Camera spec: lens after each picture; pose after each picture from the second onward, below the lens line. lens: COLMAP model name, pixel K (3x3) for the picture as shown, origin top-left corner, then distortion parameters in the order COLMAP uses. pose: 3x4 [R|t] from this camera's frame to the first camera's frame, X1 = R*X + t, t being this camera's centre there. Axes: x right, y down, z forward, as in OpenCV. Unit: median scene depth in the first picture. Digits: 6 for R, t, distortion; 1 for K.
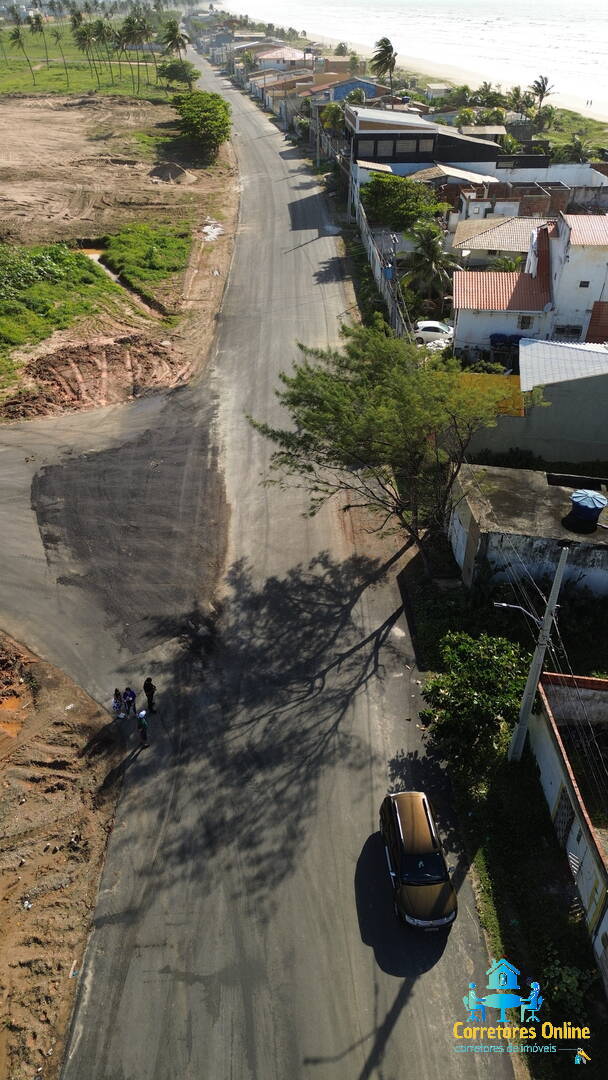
lens RADIAL K [[762.5, 0, 295.0], [0, 762.5, 528.8], [0, 0, 1]] dist [0.076279, -0.070558]
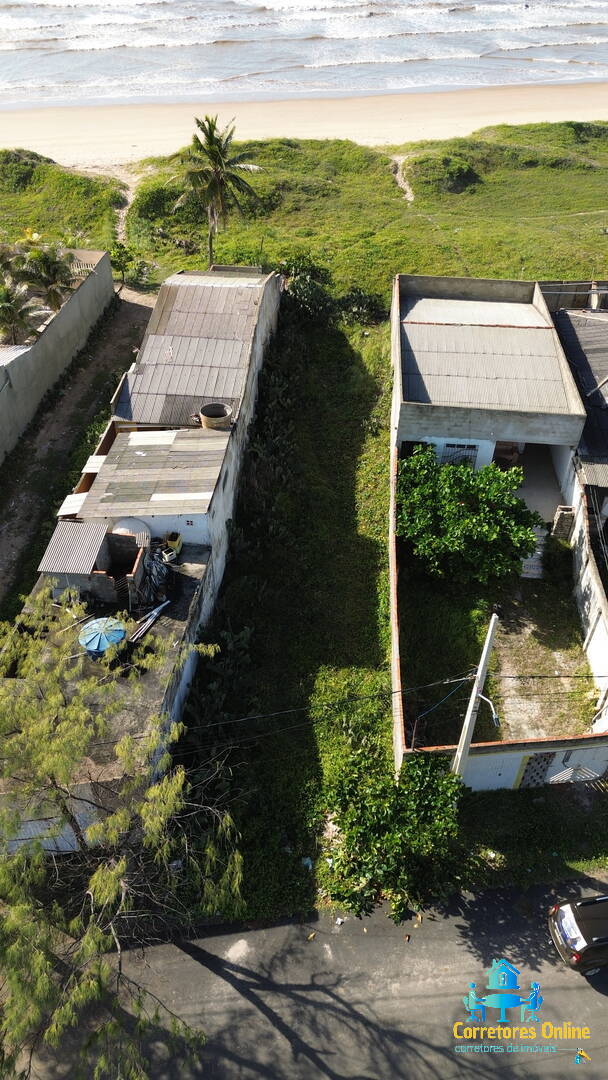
lens RADIAL K [[762.5, 0, 296.9], [0, 762.5, 539.8], [0, 0, 1]] dist [0.076279, -0.070558]
pose [[-0.111782, -0.650926, 0.750866, -0.124866], [0.555853, 0.585381, 0.590217, -0.390702], [-0.823731, 0.483346, 0.296384, 0.535648]]
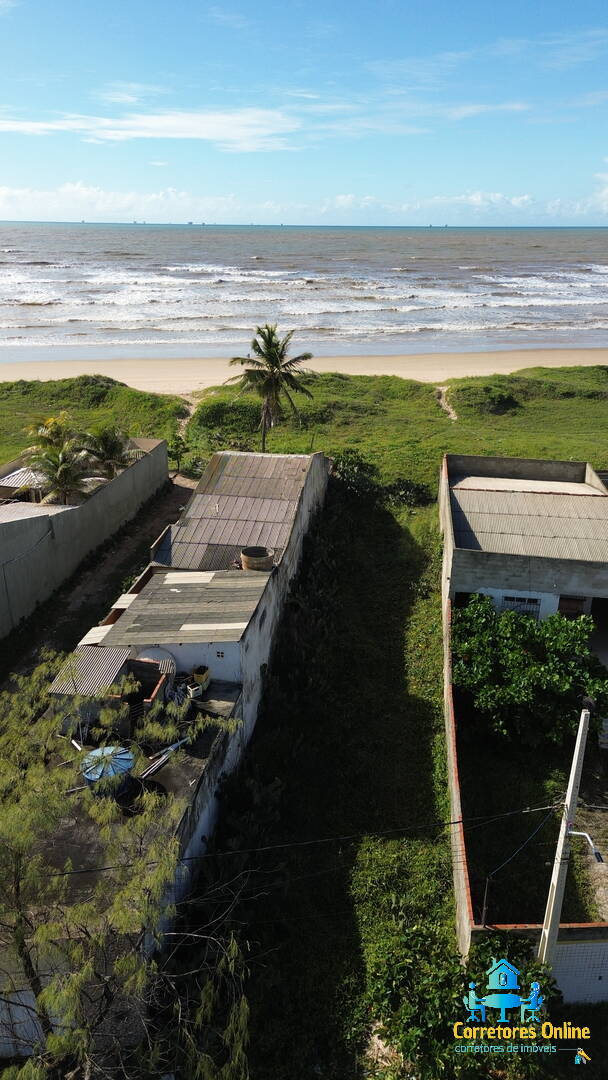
lens RADIAL K [[762.5, 0, 297.2], [0, 762.5, 541.4], [0, 0, 1]] dist [0.076279, -0.070558]
pose [[-0.046168, -0.388492, 0.920295, -0.125177], [0.559947, 0.752867, 0.345905, -0.282707], [-0.827241, 0.531286, 0.182776, 0.606973]]
